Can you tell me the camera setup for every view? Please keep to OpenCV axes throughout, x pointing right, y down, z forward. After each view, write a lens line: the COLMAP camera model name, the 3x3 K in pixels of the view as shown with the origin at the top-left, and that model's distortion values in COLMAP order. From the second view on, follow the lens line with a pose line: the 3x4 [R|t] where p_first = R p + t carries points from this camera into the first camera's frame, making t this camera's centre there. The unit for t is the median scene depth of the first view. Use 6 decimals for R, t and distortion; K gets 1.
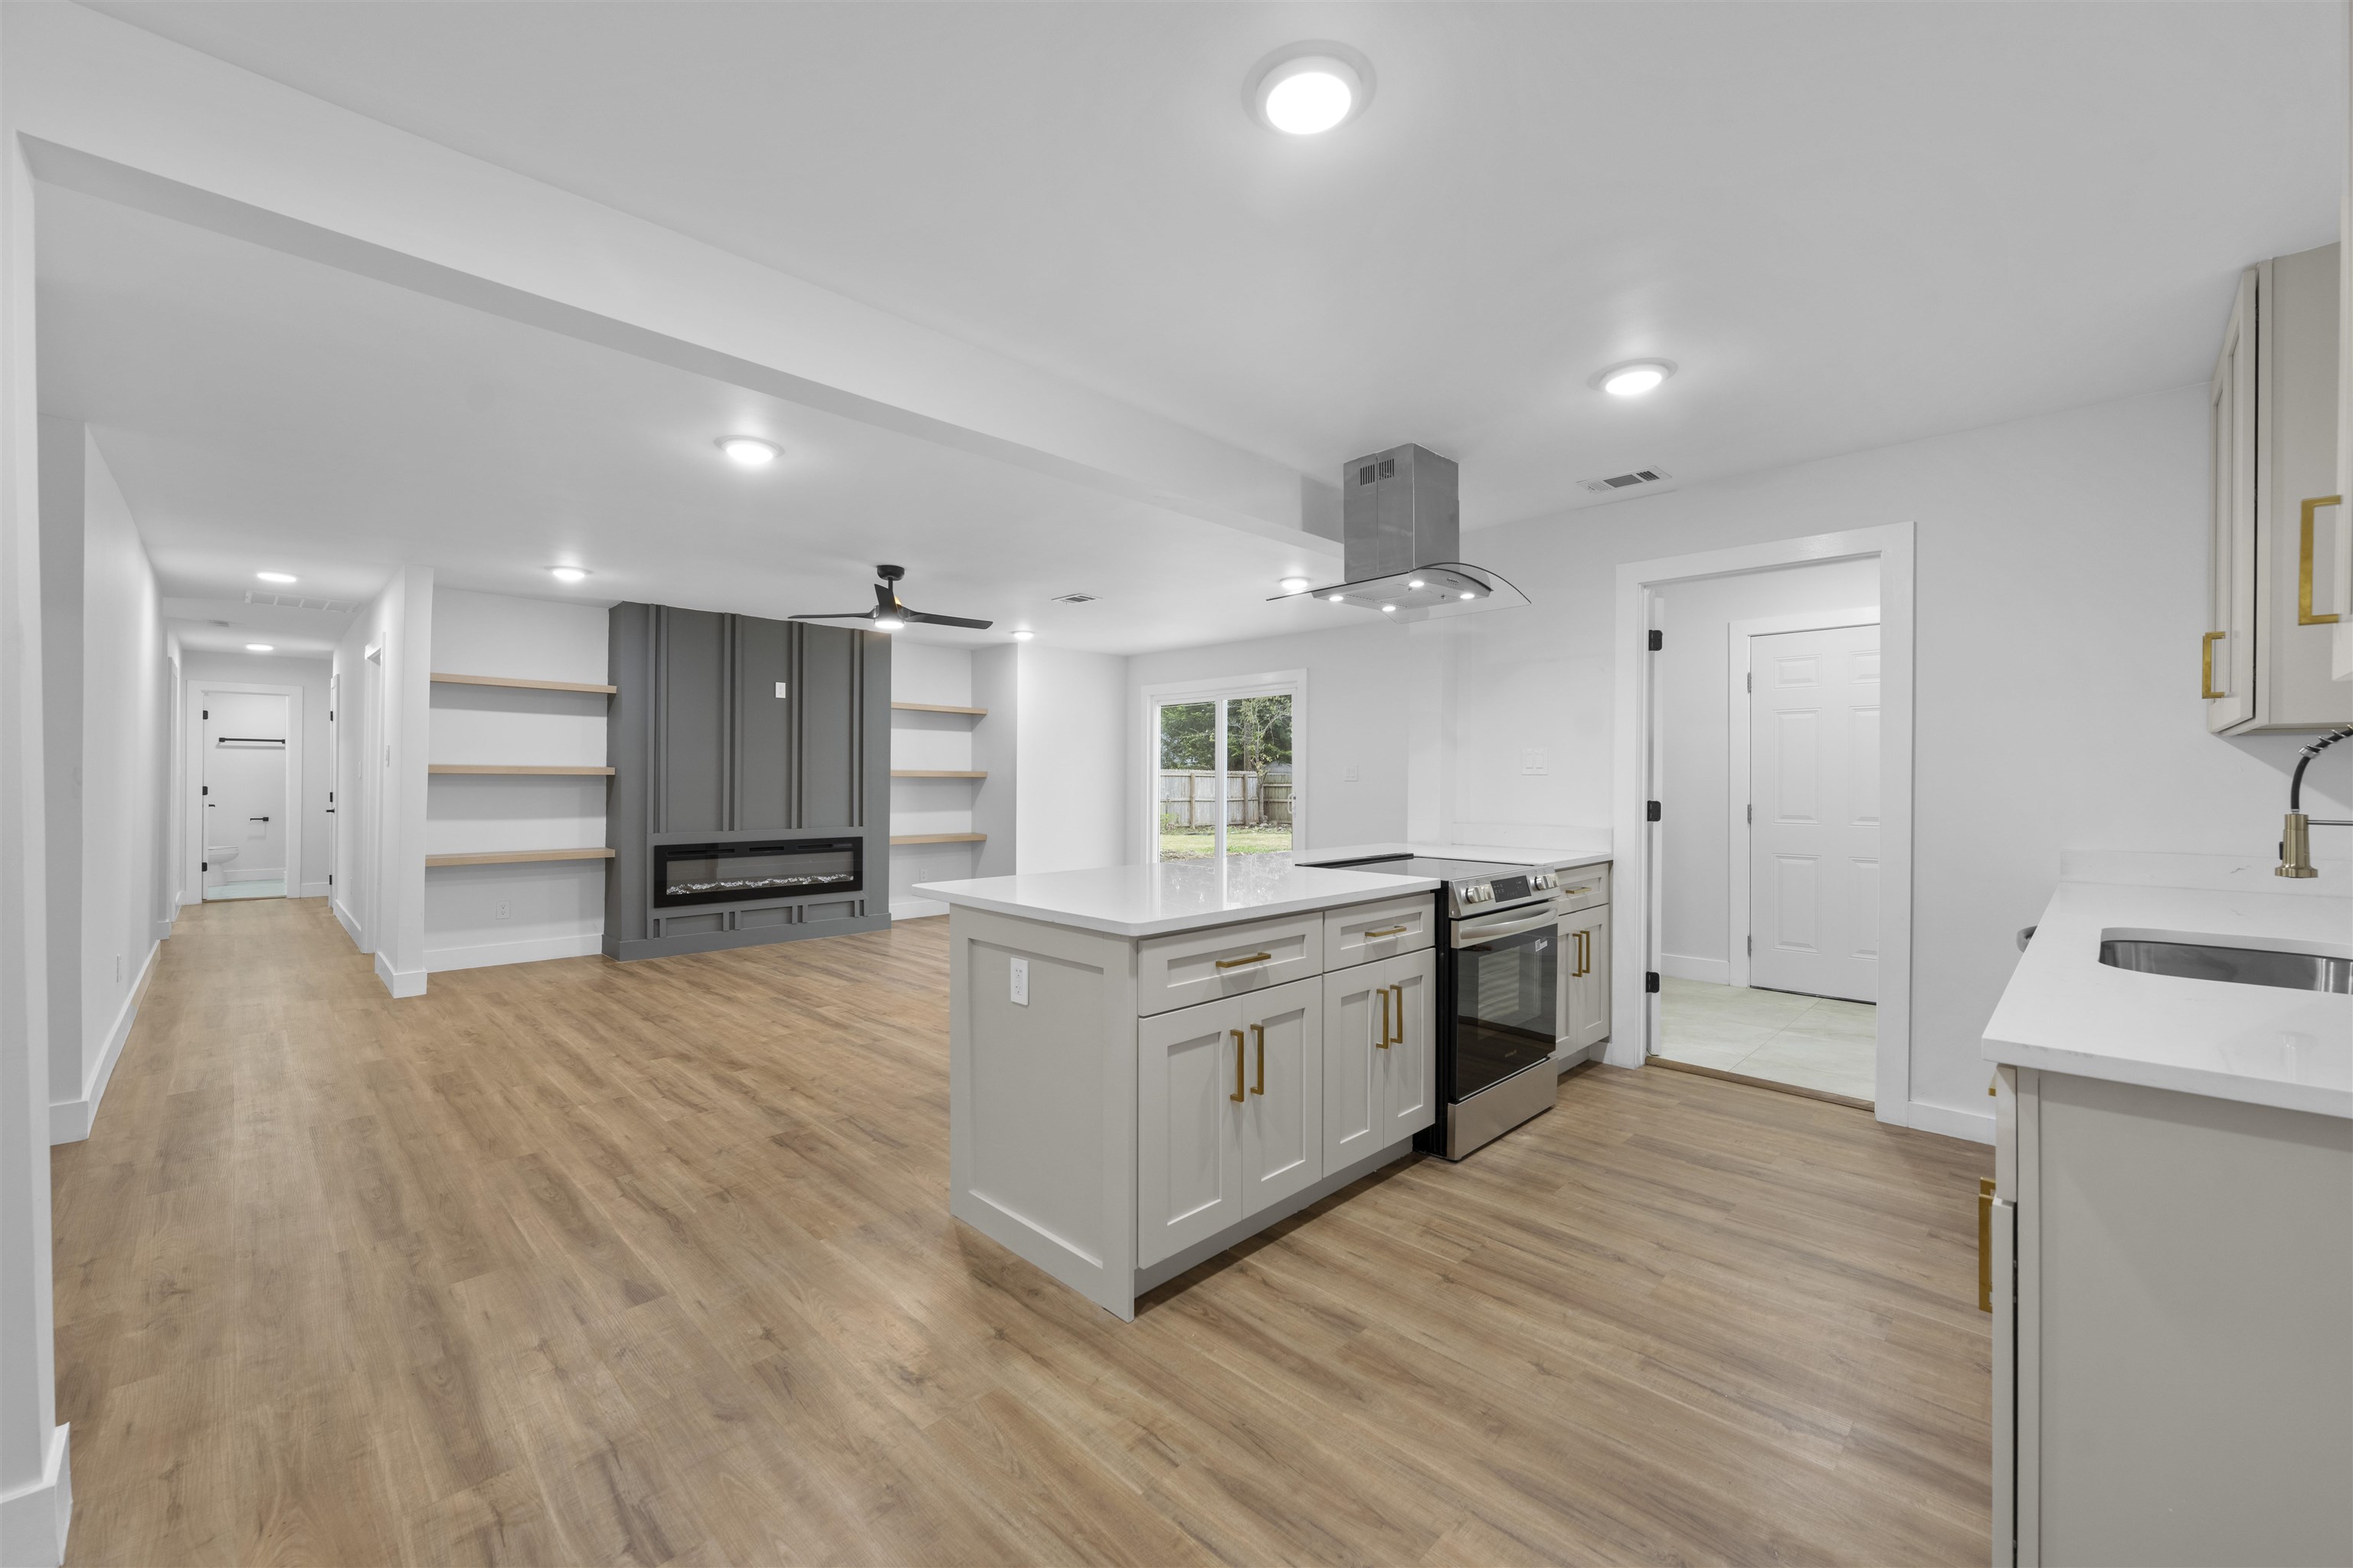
lens RADIAL K [[942.8, 0, 1176.5], [0, 942.8, 784.0], [0, 0, 1]] dist [-0.000776, 0.000079]
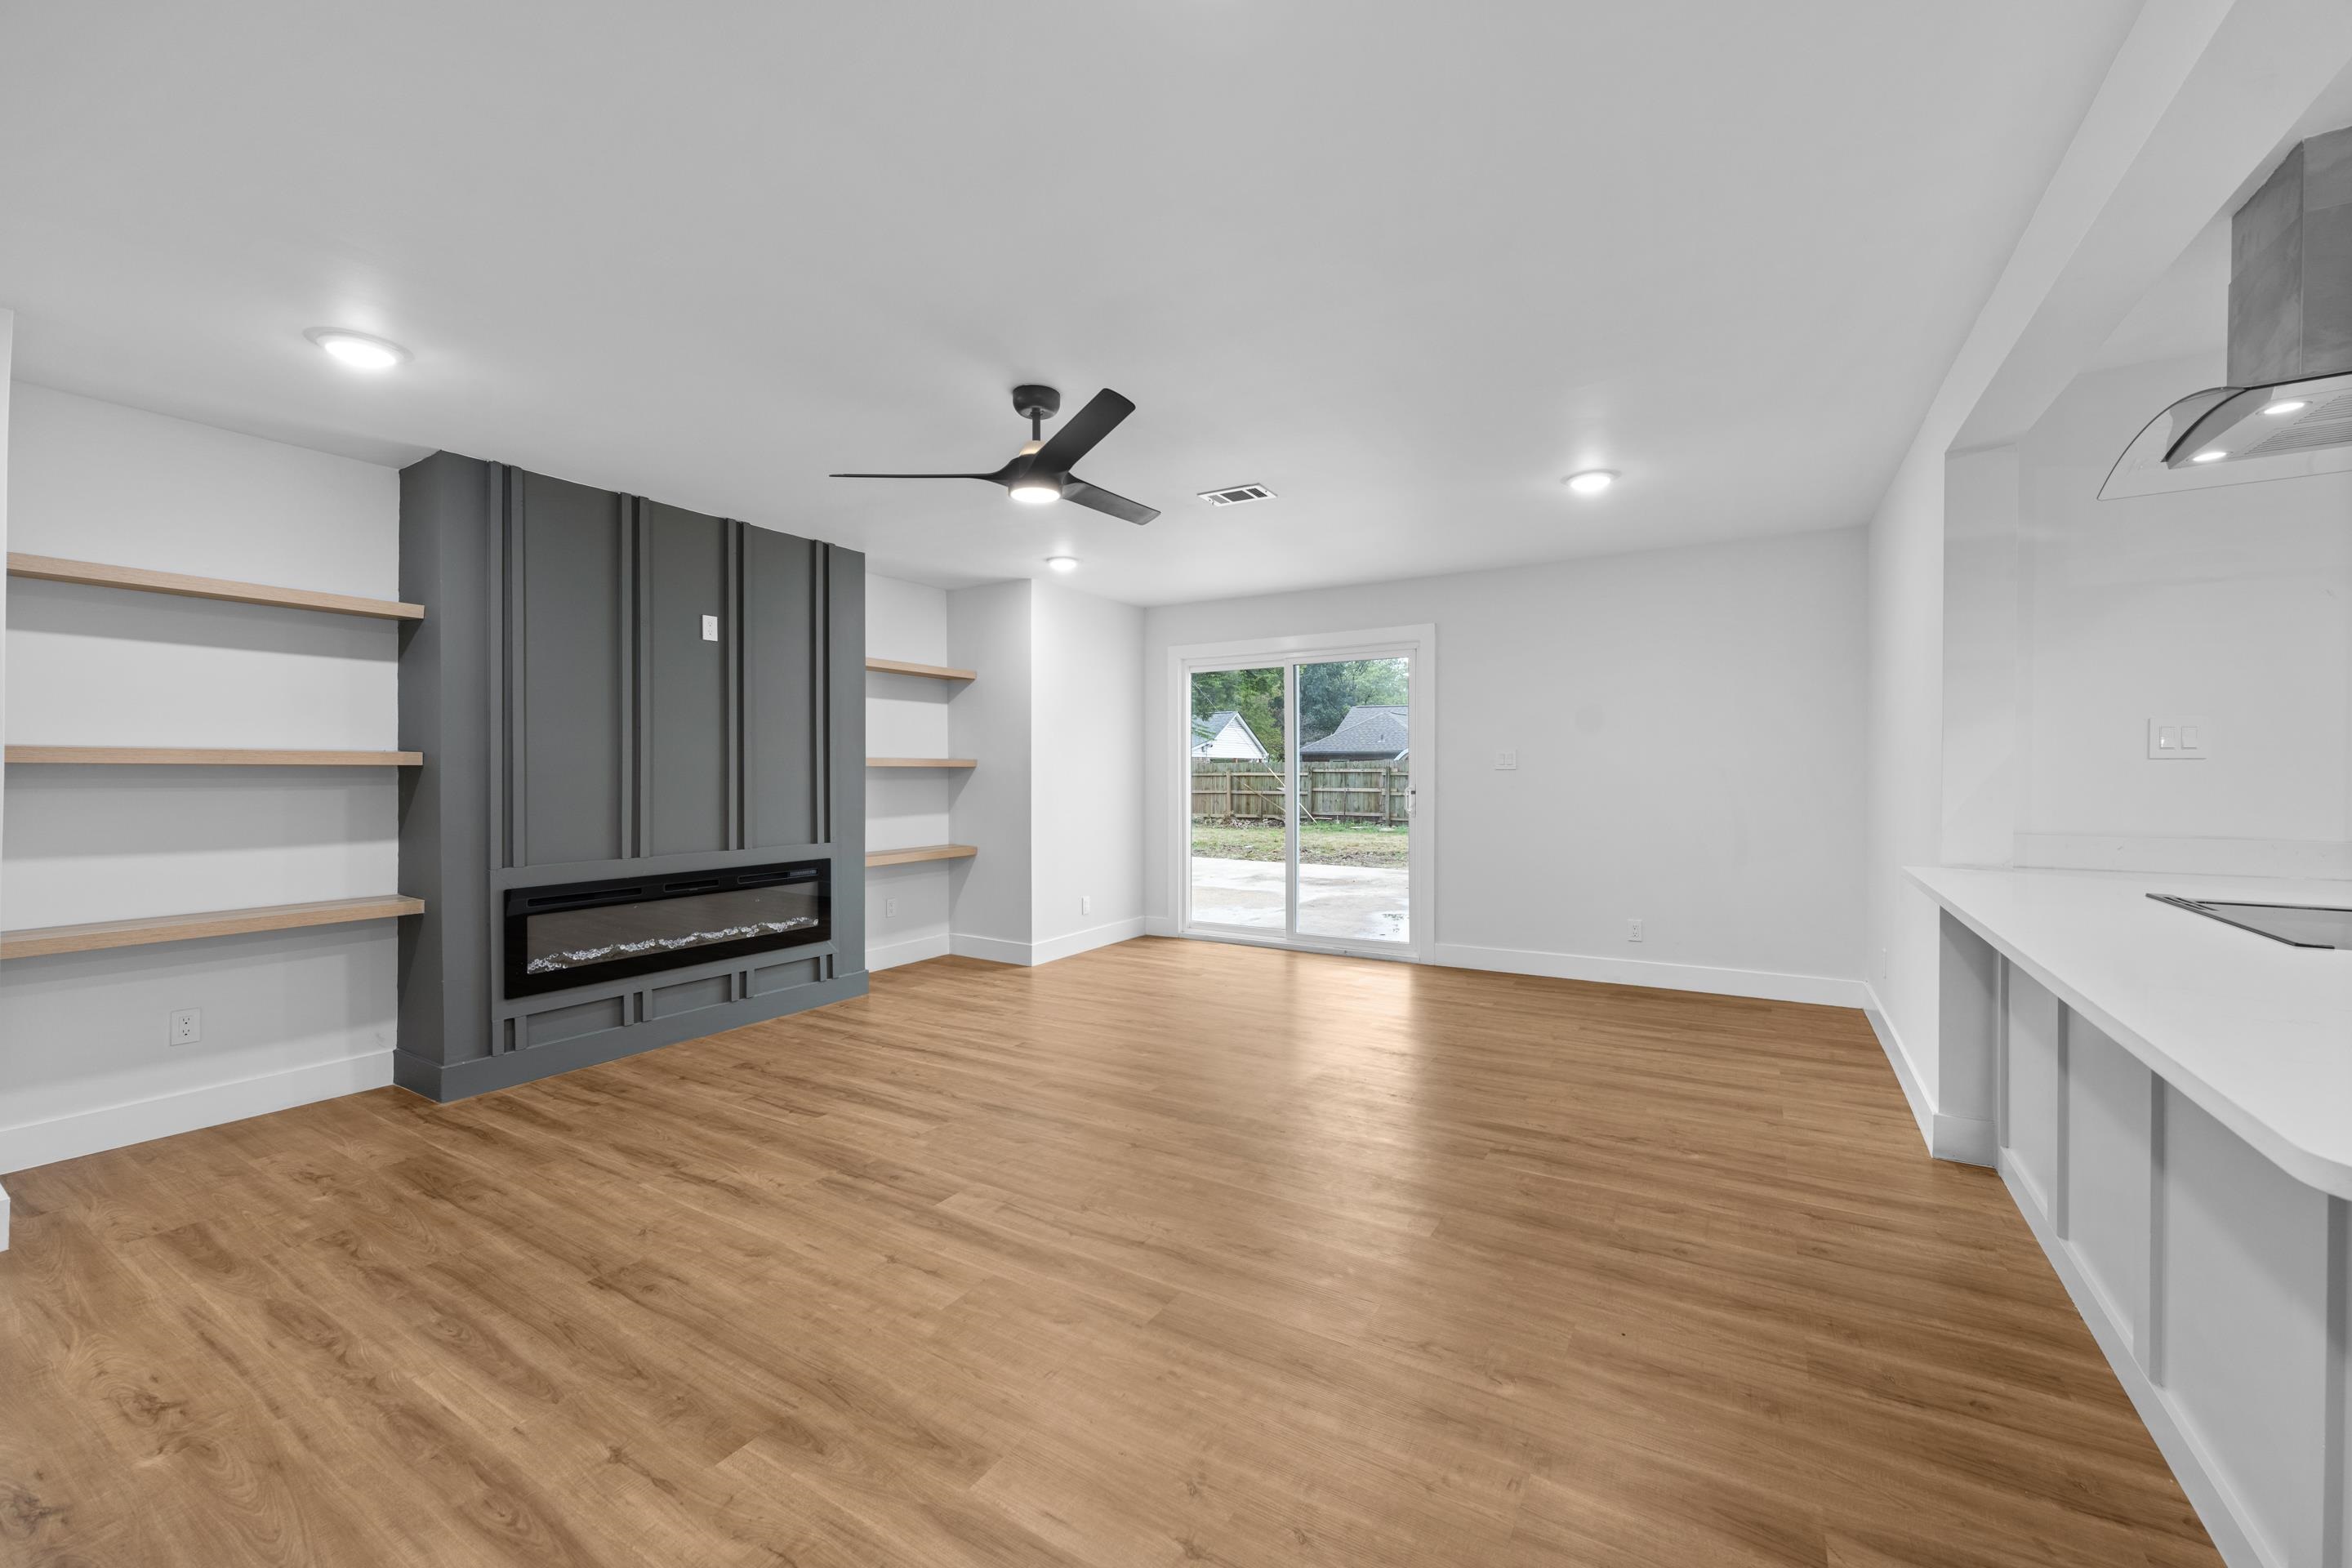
lens RADIAL K [[946.9, 0, 1175.6], [0, 946.9, 777.6], [0, 0, 1]] dist [0.001780, -0.000060]
pose [[0.974022, -0.007357, 0.226333, -0.283861], [0.006360, 0.999967, 0.005133, -0.002458], [-0.226364, -0.003560, 0.974036, 0.346903]]
